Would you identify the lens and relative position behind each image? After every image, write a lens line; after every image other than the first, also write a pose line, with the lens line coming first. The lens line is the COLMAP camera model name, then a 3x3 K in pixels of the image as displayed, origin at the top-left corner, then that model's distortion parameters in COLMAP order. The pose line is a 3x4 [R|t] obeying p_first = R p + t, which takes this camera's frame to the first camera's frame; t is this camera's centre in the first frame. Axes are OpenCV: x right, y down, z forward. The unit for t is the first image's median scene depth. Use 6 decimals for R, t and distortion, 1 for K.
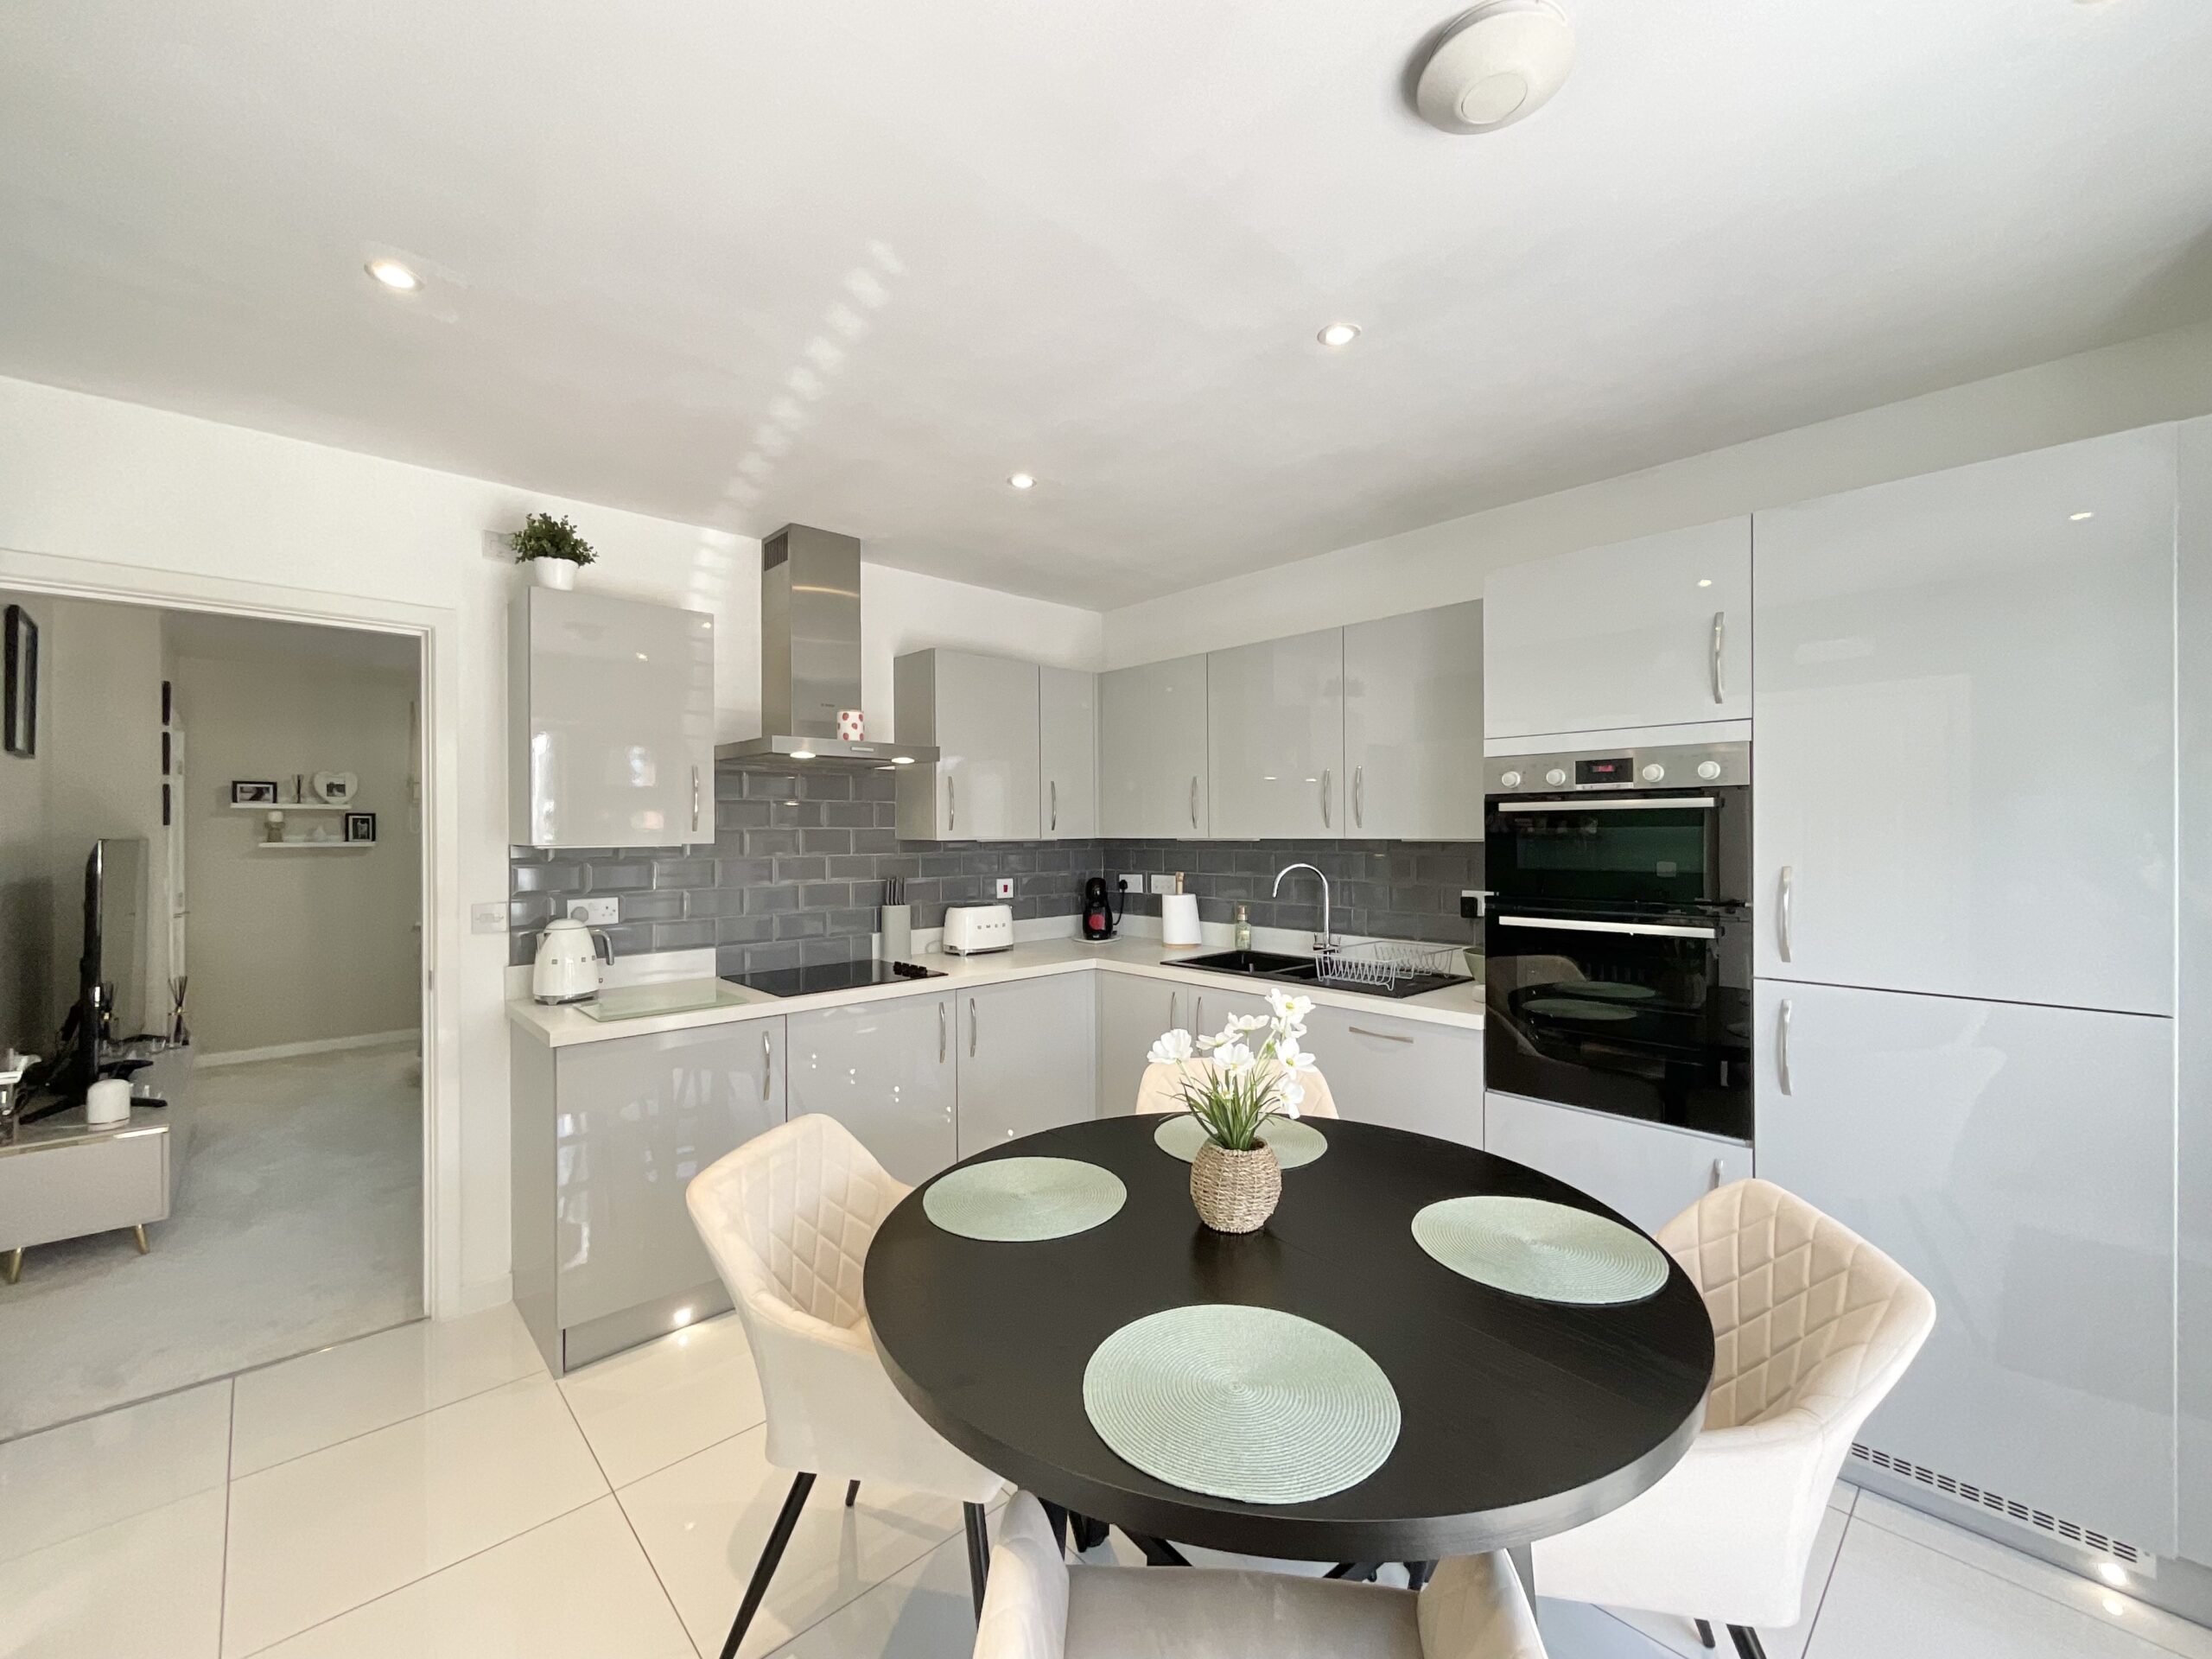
lens RADIAL K [[902.3, 0, 1105.0], [0, 902.3, 828.0], [0, 0, 1]] dist [-0.000098, -0.000299]
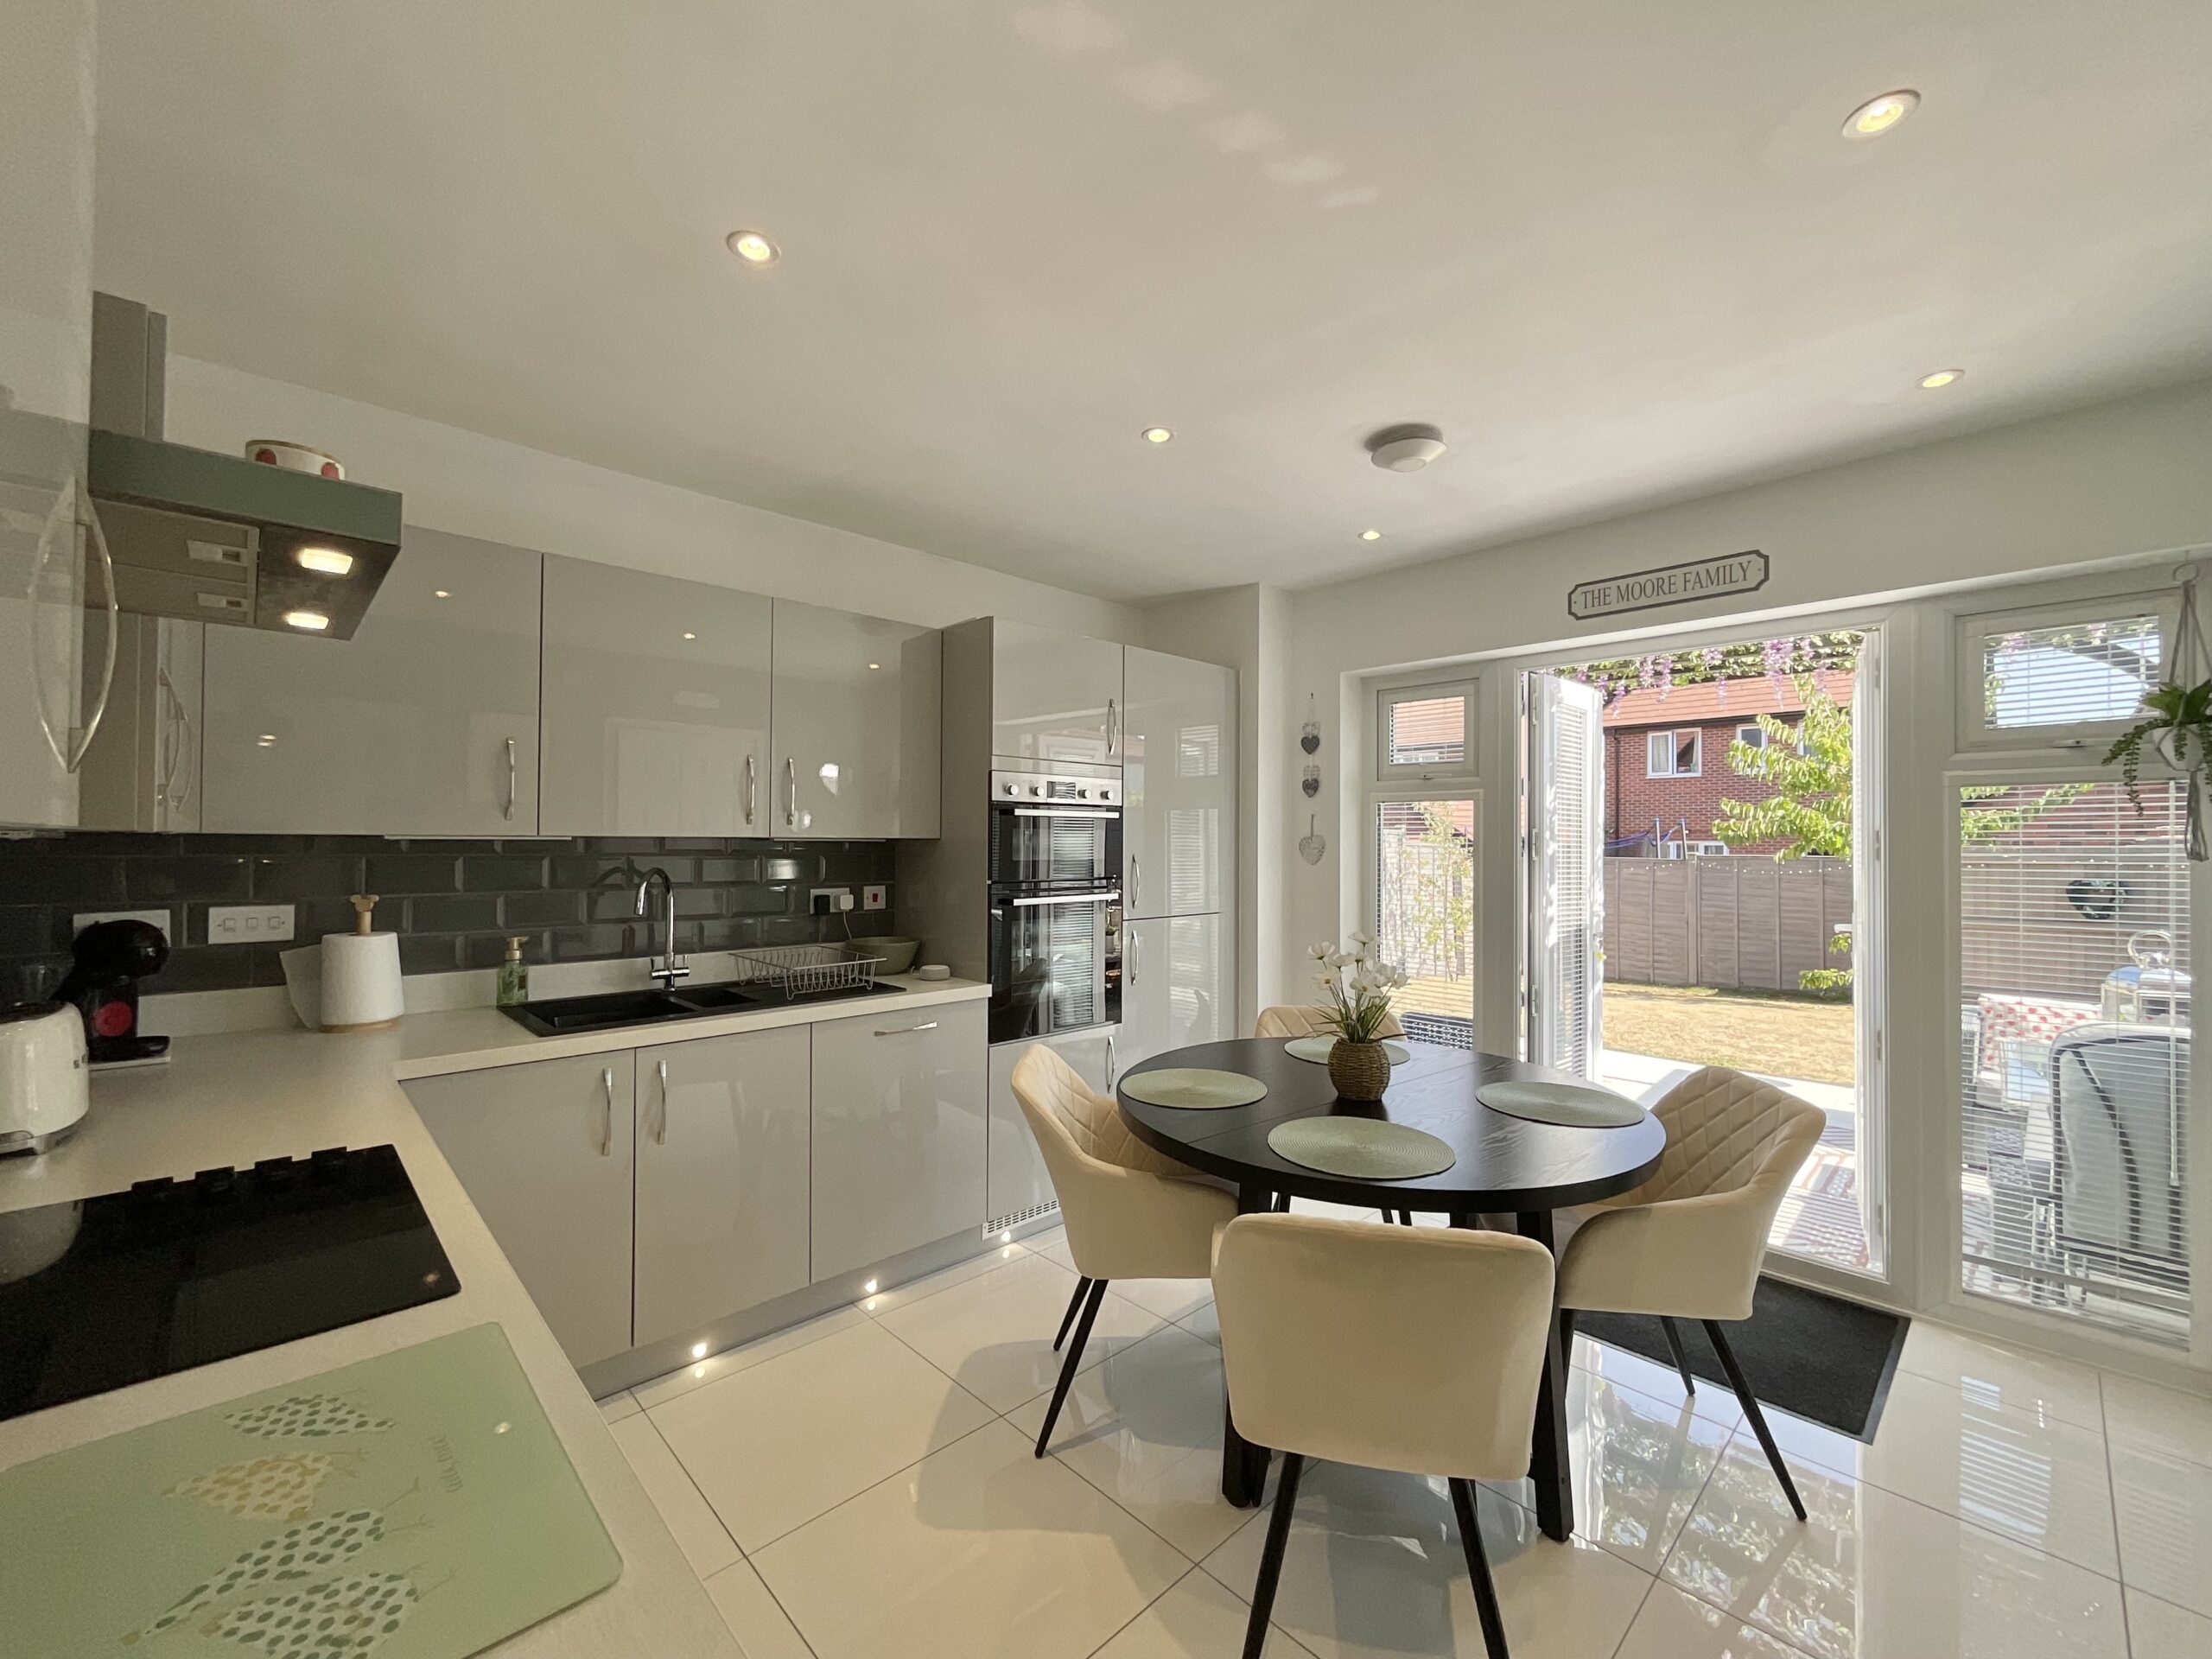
lens RADIAL K [[900.5, 0, 1106.0], [0, 900.5, 829.5], [0, 0, 1]] dist [-0.003658, -0.000589]
pose [[-0.017854, 0.017768, 0.999683, -0.646129], [-0.009224, 0.999797, -0.017934, 0.016576], [-0.999798, -0.009541, -0.017686, 0.703706]]
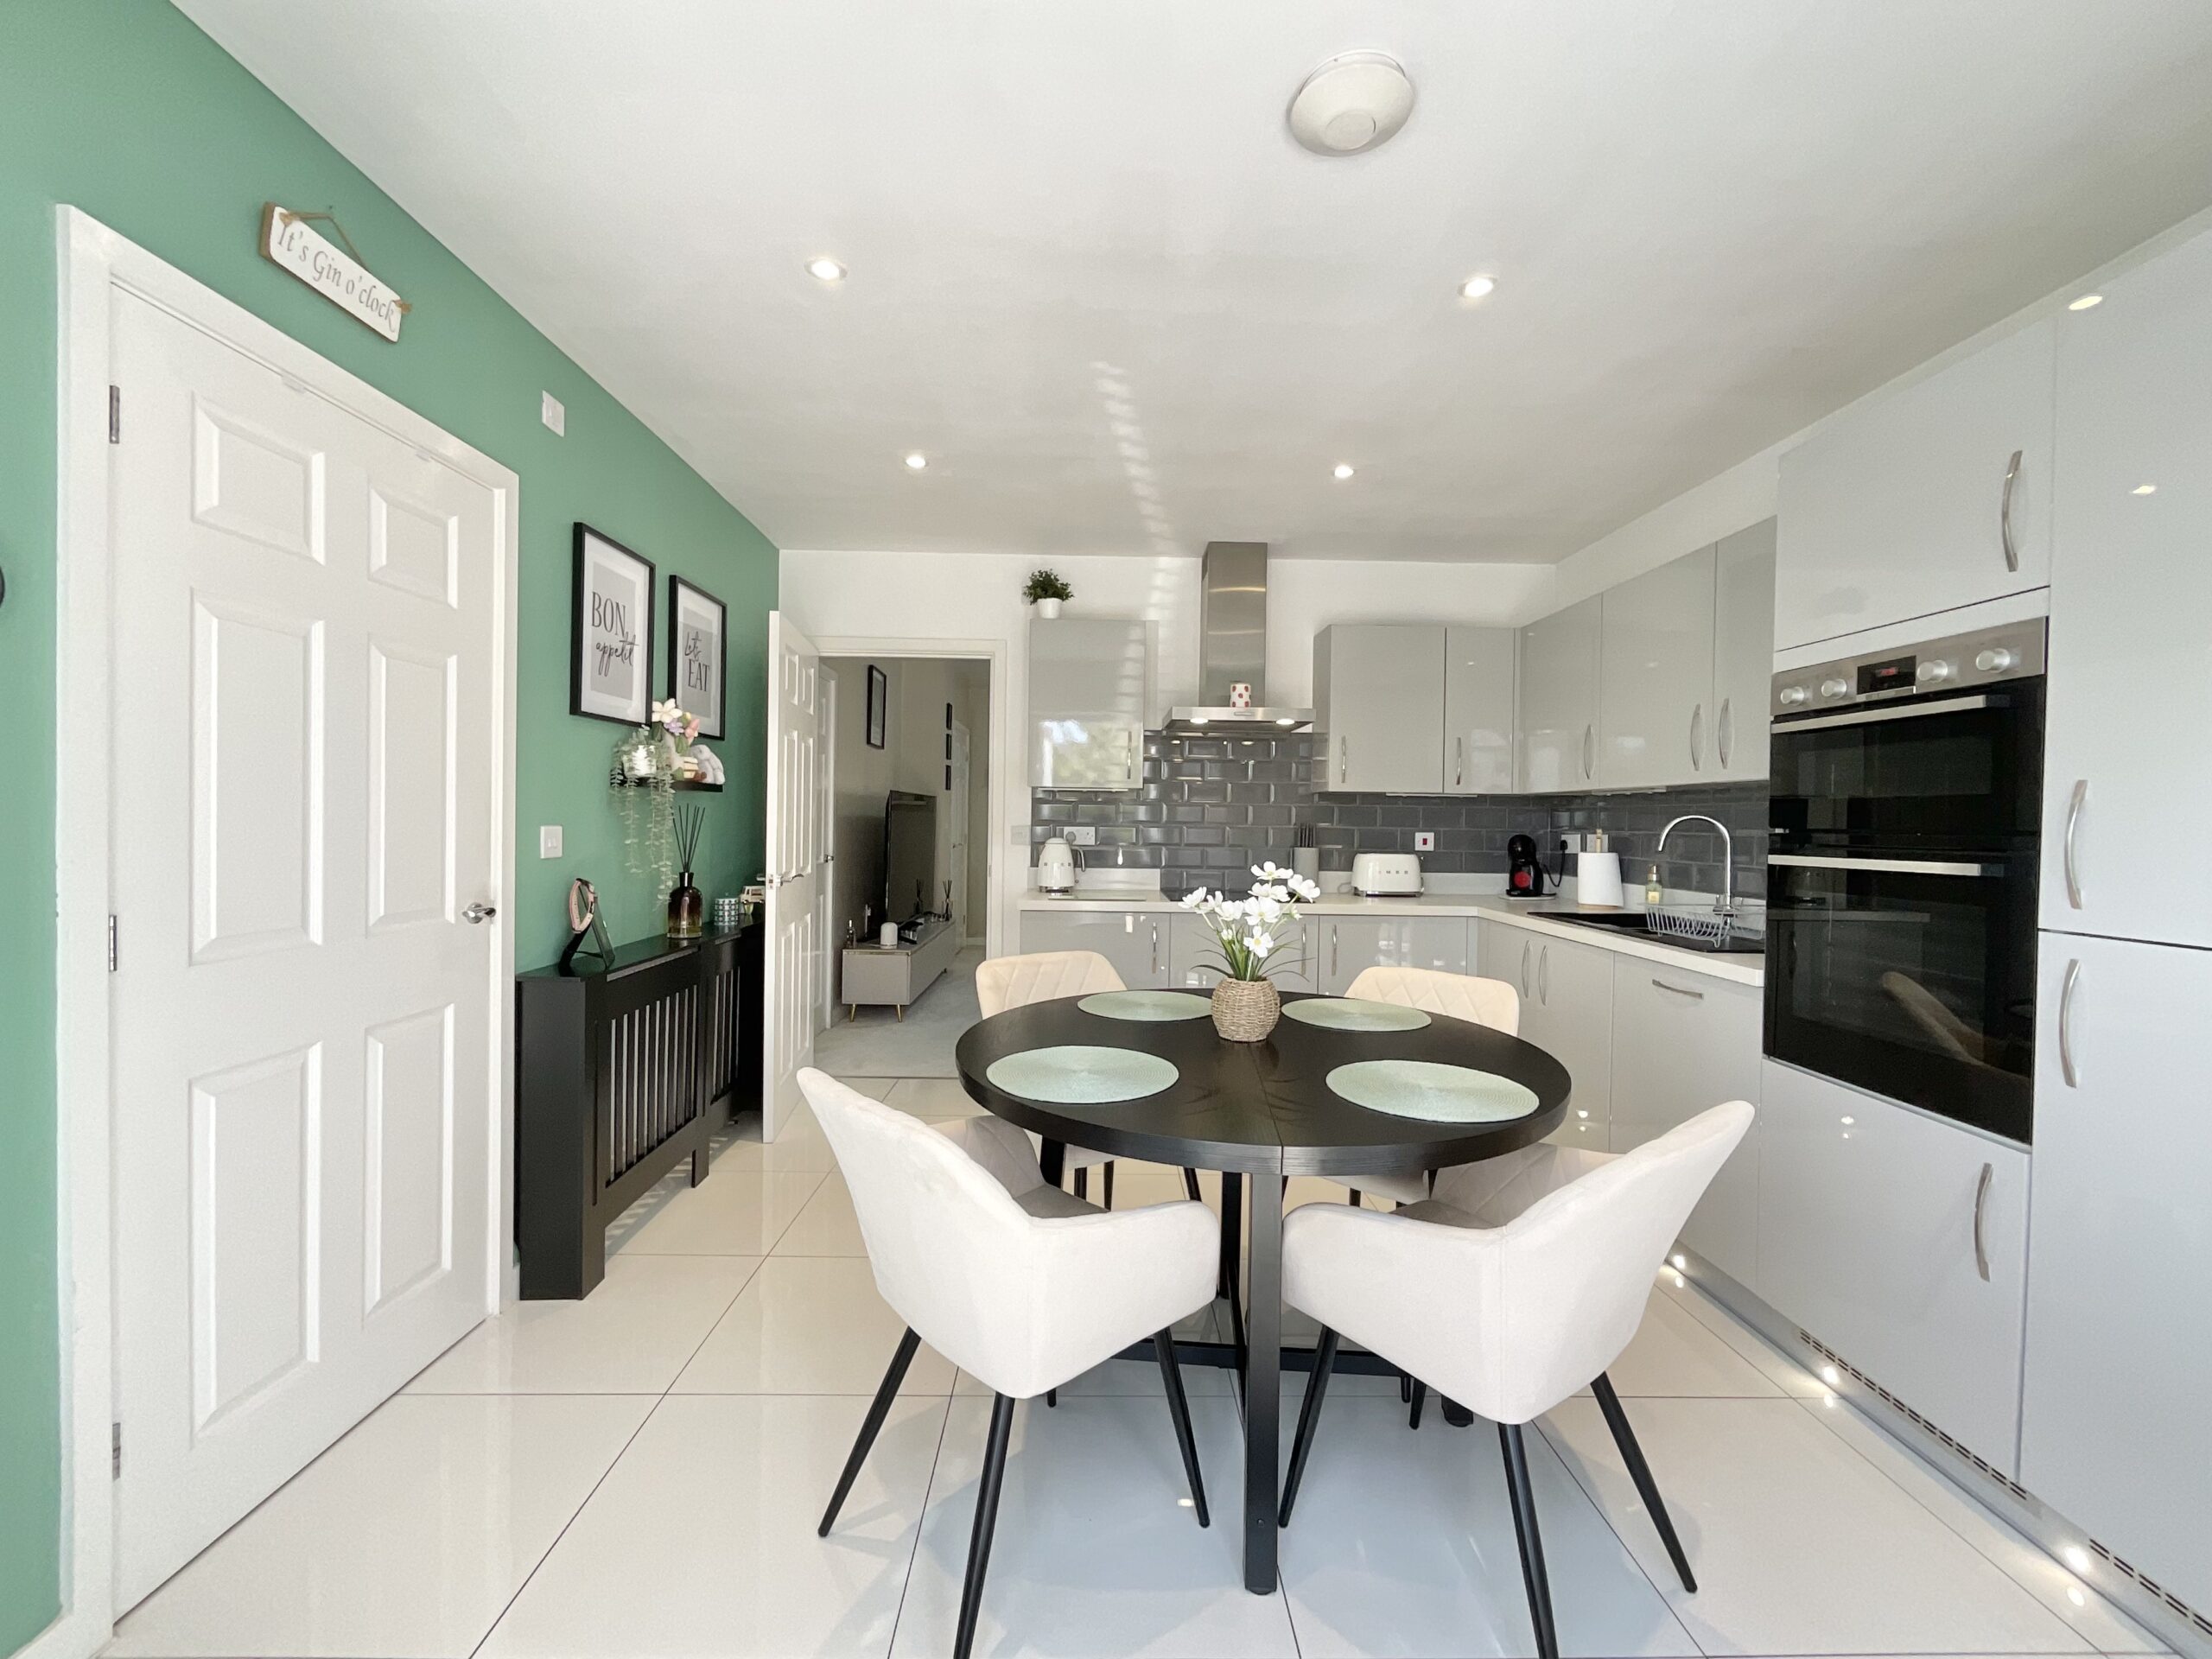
lens RADIAL K [[900.5, 0, 1106.0], [0, 900.5, 829.5], [0, 0, 1]] dist [-0.003658, -0.000589]
pose [[0.743912, 0.024027, -0.667846, 0.421989], [-0.016998, 0.999710, 0.017032, 0.054451], [0.668062, -0.001318, 0.744105, -0.054678]]
